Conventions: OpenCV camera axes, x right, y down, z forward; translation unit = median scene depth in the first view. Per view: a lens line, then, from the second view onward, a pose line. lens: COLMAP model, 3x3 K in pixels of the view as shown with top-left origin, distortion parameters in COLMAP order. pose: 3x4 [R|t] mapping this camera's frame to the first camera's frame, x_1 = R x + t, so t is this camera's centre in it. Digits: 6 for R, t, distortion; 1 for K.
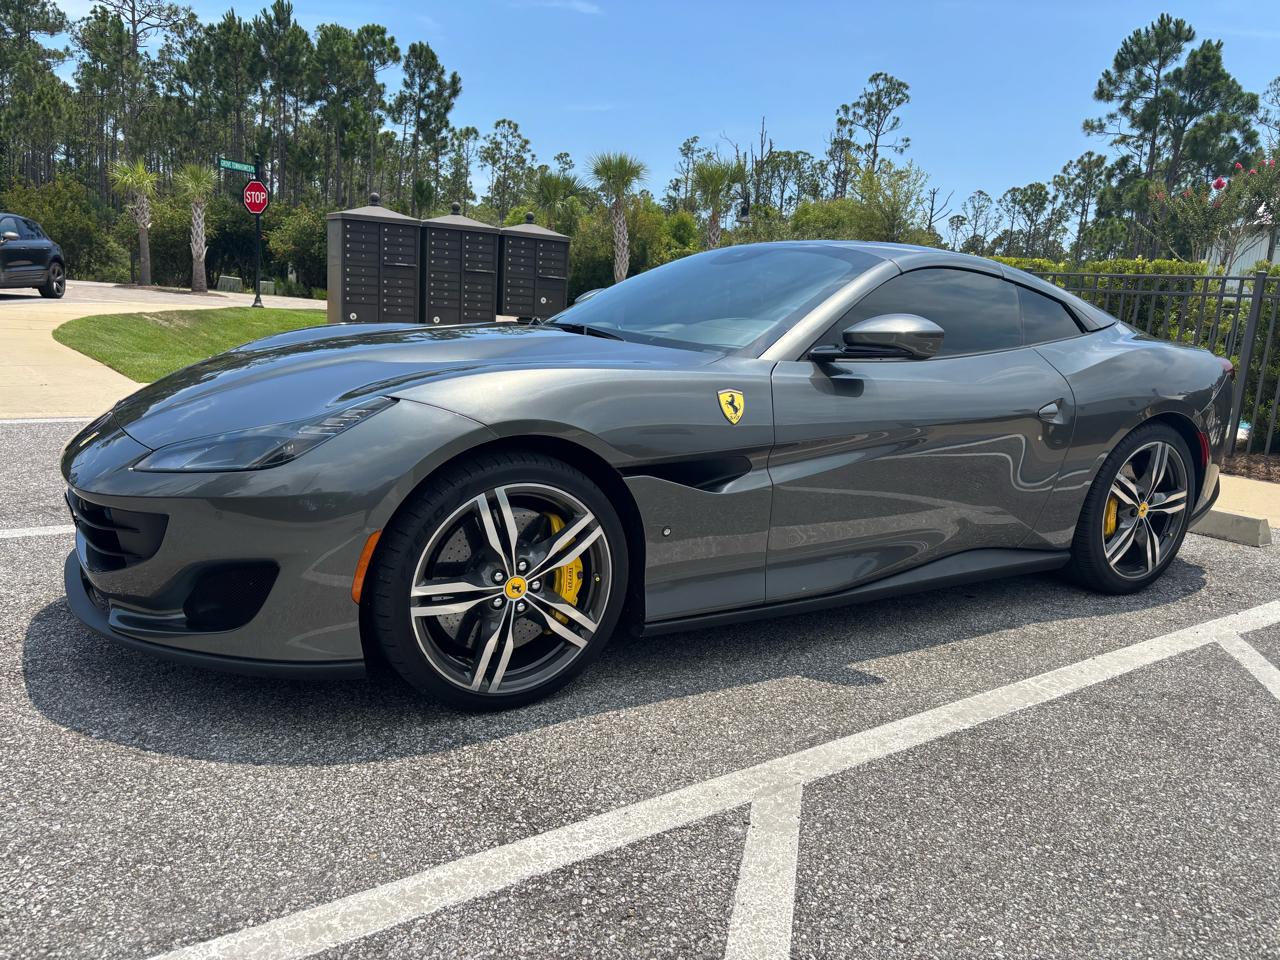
lens RADIAL K [[974.3, 0, 645.9], [0, 974.3, 476.5], [0, 0, 1]] dist [0.045078, -0.051648]
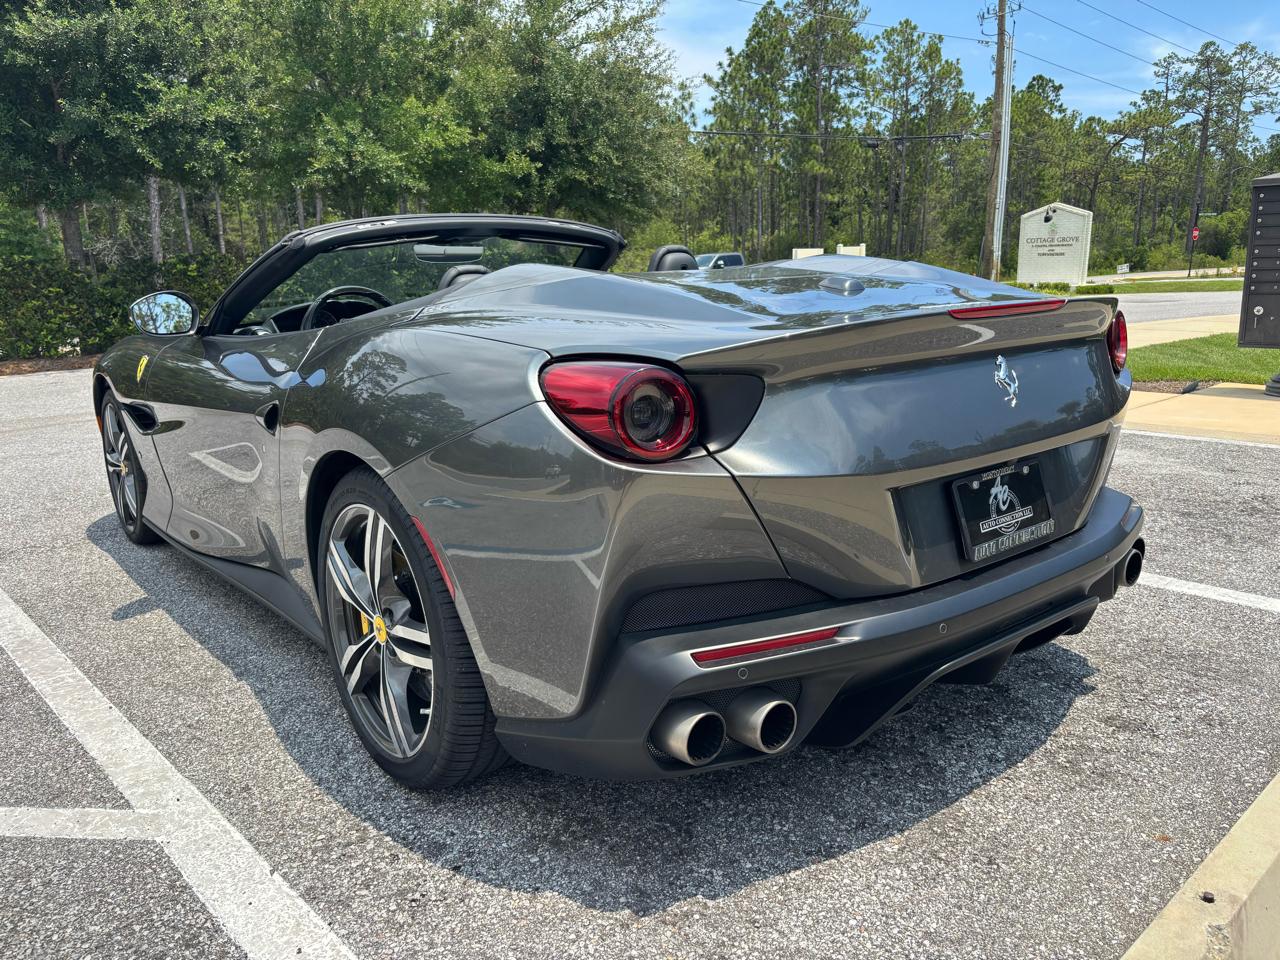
lens RADIAL K [[971.3, 0, 663.6], [0, 971.3, 489.1], [0, 0, 1]] dist [0.054994, -0.068971]
pose [[0.124452, 0.152993, -0.980360, 1.088831], [-0.153392, 0.979129, 0.133329, -0.142901], [0.980297, 0.133786, 0.145322, 1.112428]]
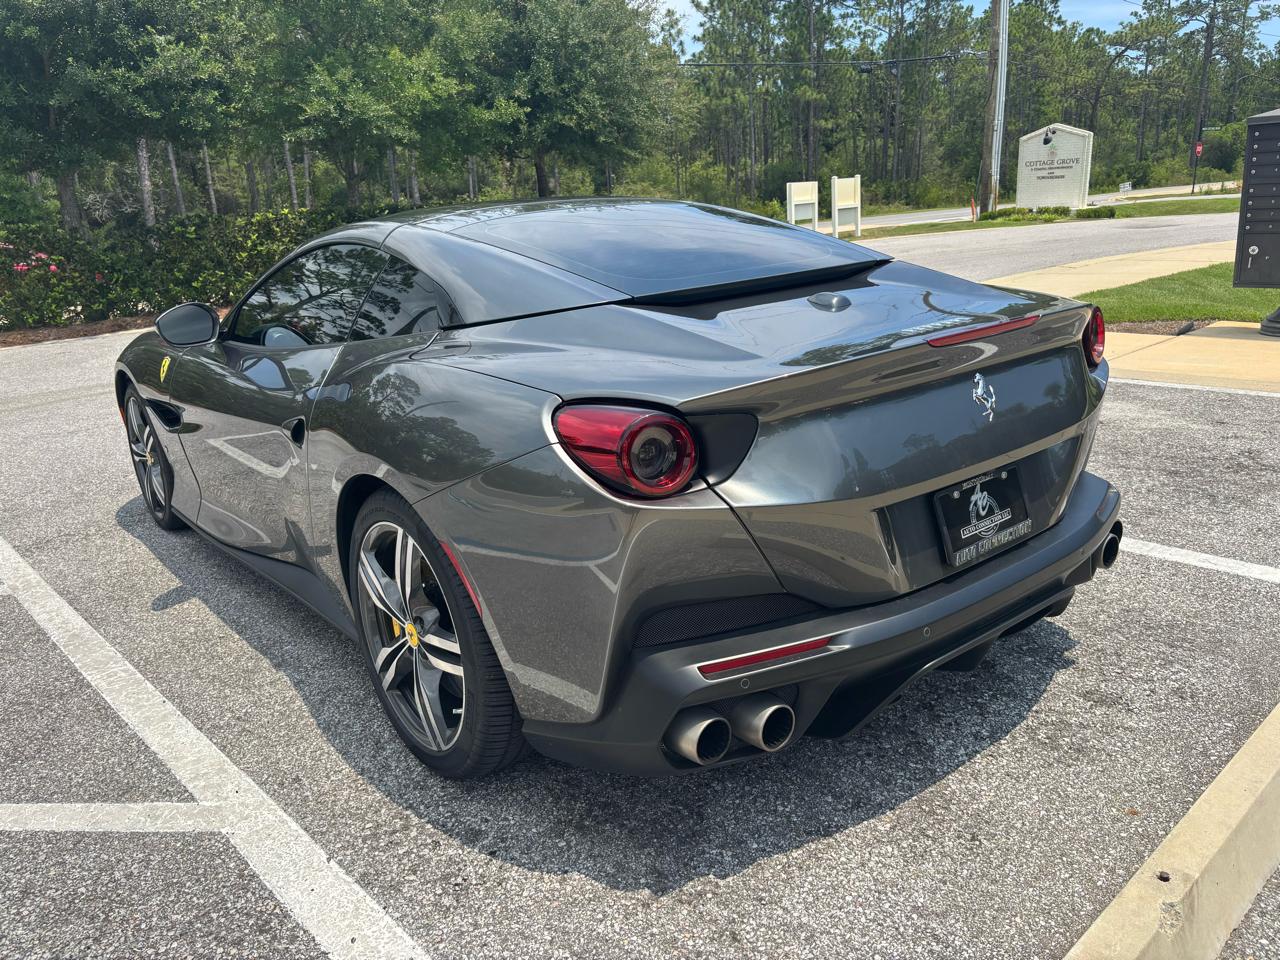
lens RADIAL K [[974.3, 0, 645.9], [0, 974.3, 476.5], [0, 0, 1]] dist [0.045078, -0.051648]
pose [[0.112558, 0.202372, -0.972819, 1.124290], [-0.120994, 0.974546, 0.188732, -0.194890], [0.986251, 0.096462, 0.134179, 1.098000]]
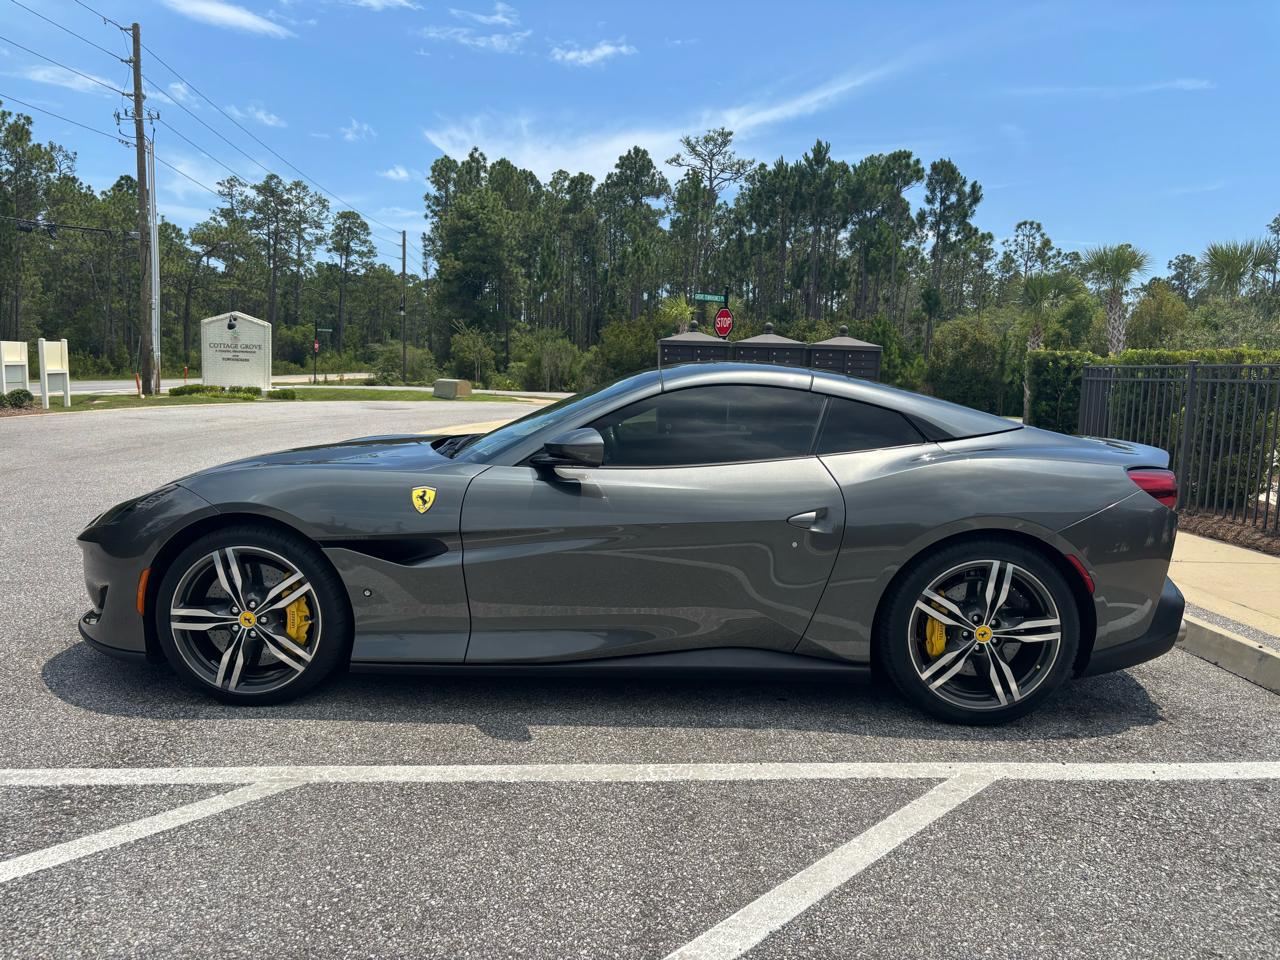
lens RADIAL K [[974.3, 0, 645.9], [0, 974.3, 476.5], [0, 0, 1]] dist [0.045078, -0.051648]
pose [[0.847292, 0.018392, -0.530809, 0.753783], [-0.074029, 0.993735, -0.083735, -0.011819], [0.525944, 0.110243, 0.843344, 0.045051]]
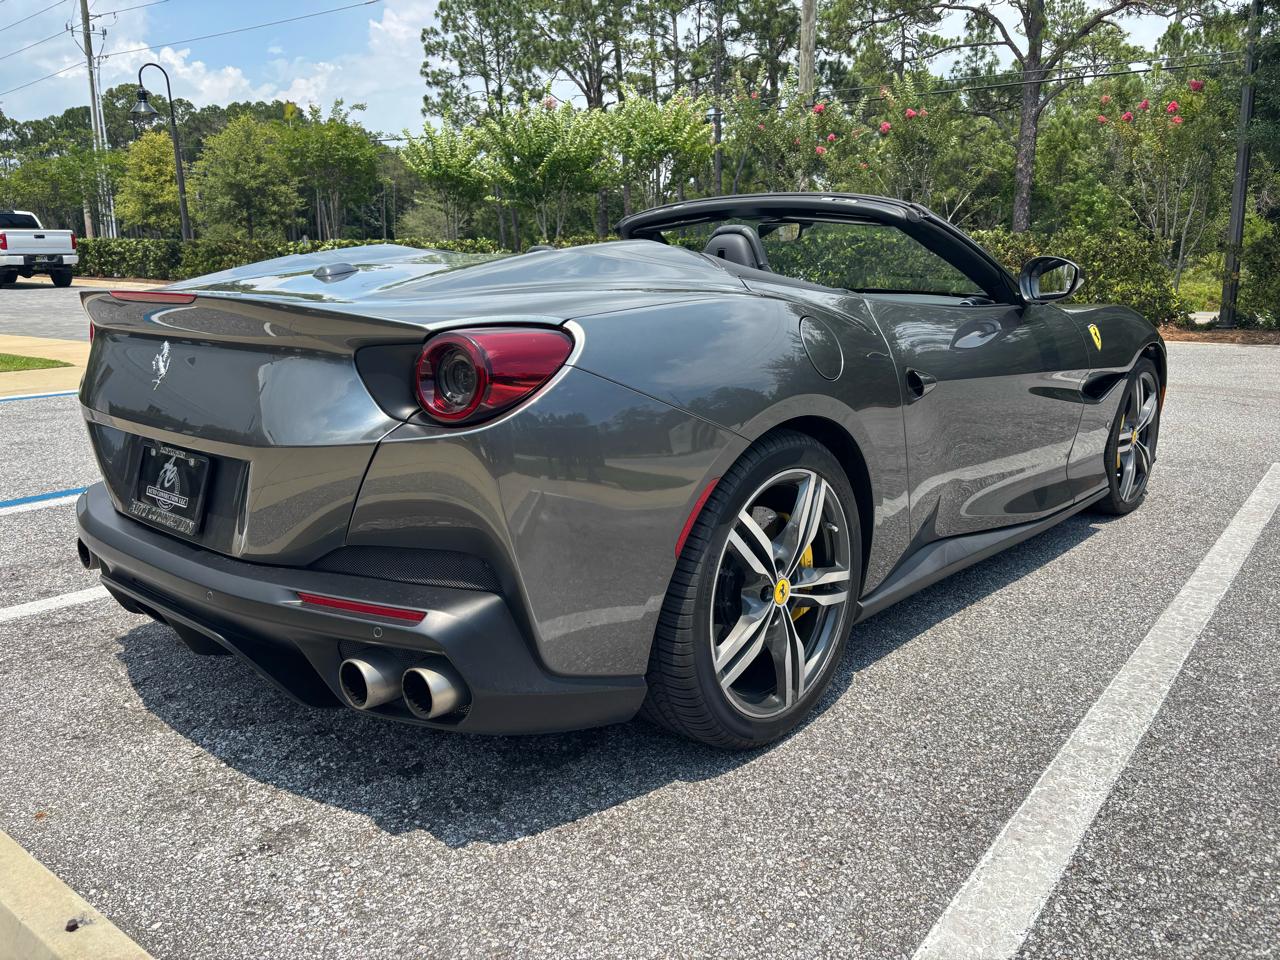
lens RADIAL K [[974.3, 0, 645.9], [0, 974.3, 476.5], [0, 0, 1]] dist [0.045078, -0.051648]
pose [[-0.948878, -0.003973, -0.315619, 0.521145], [-0.130483, 0.915421, 0.380761, -0.341858], [0.287412, 0.402478, -0.869141, 1.923609]]
